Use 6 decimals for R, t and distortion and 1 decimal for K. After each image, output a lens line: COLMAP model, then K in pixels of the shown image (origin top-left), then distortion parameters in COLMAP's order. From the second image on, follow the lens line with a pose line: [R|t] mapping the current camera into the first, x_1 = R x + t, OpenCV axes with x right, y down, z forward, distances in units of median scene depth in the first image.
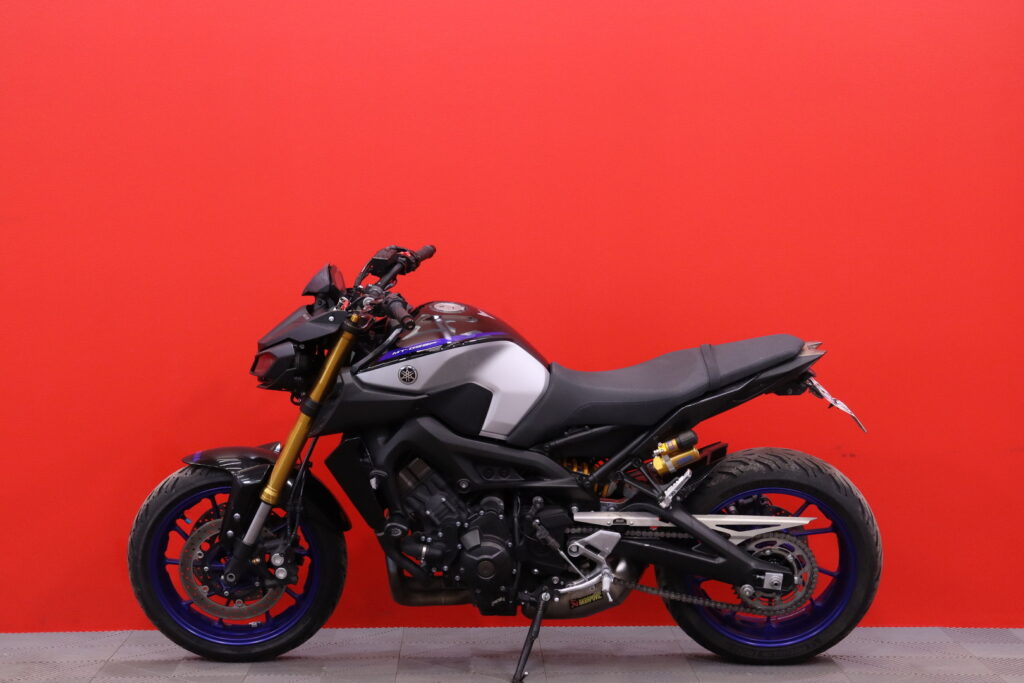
lens RADIAL K [[1961.7, 0, 518.3], [0, 1961.7, 337.9], [0, 0, 1]] dist [0.147555, 0.000000]
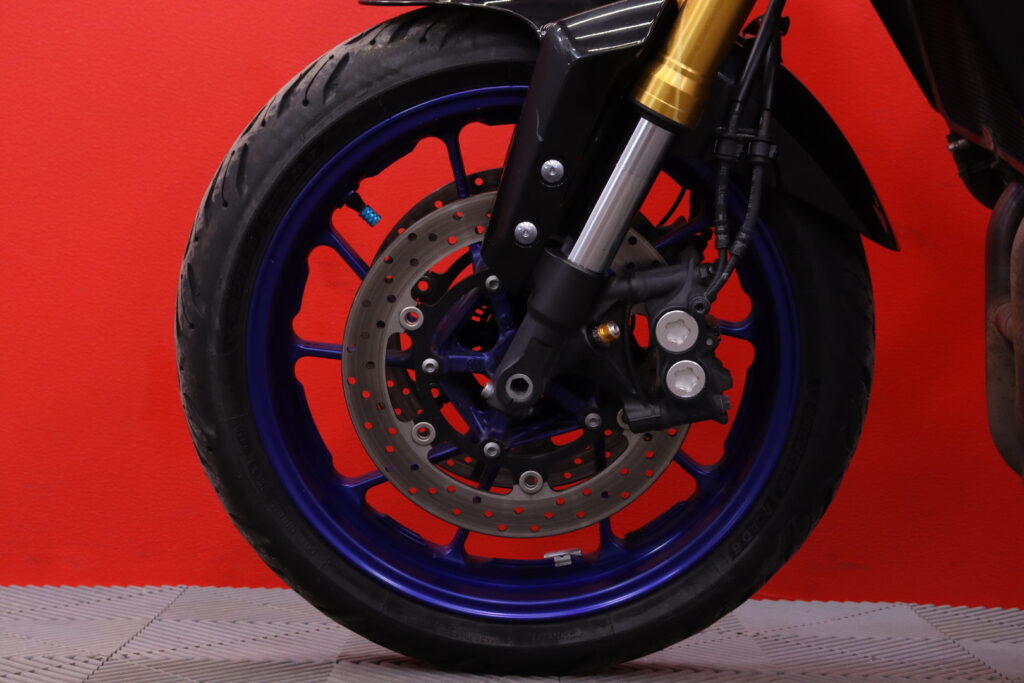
lens RADIAL K [[1854.4, 0, 504.7], [0, 1854.4, 348.9], [0, 0, 1]] dist [0.107337, 0.000000]
pose [[0.999584, 0.018761, -0.021896, -0.142592], [-0.019199, 0.999616, -0.019959, 0.121850], [0.021513, 0.020371, 0.999561, 0.723934]]
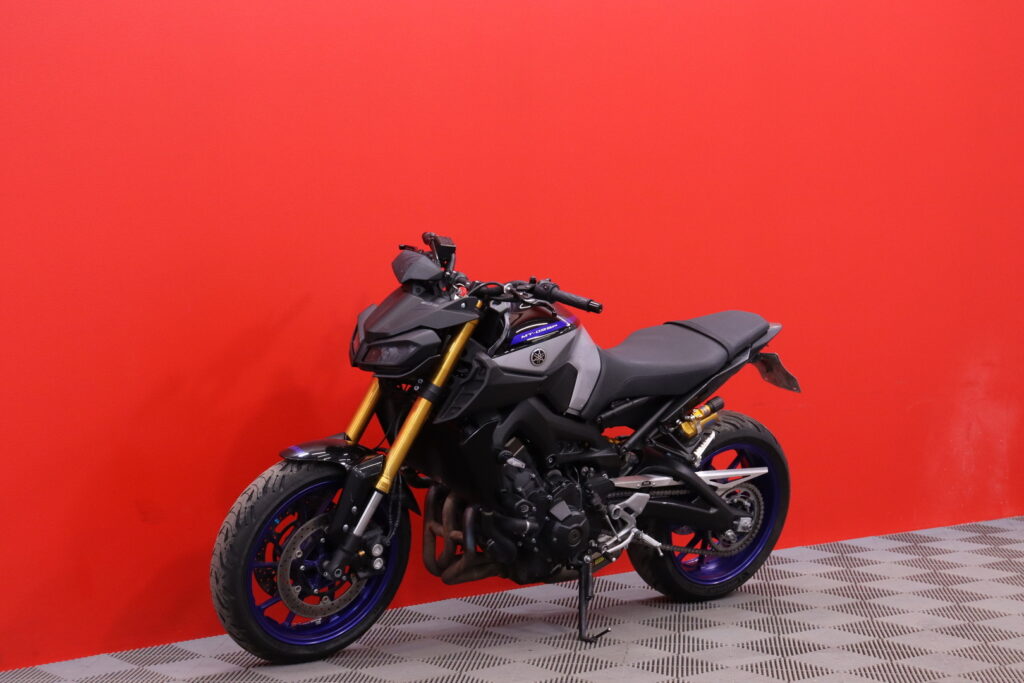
lens RADIAL K [[1949.6, 0, 510.5], [0, 1949.6, 339.1], [0, 0, 1]] dist [0.197162, 0.000000]
pose [[0.785217, -0.034044, 0.618284, -0.677916], [0.029244, 0.999412, 0.017889, -0.009225], [-0.618529, 0.004034, 0.785751, 0.184908]]
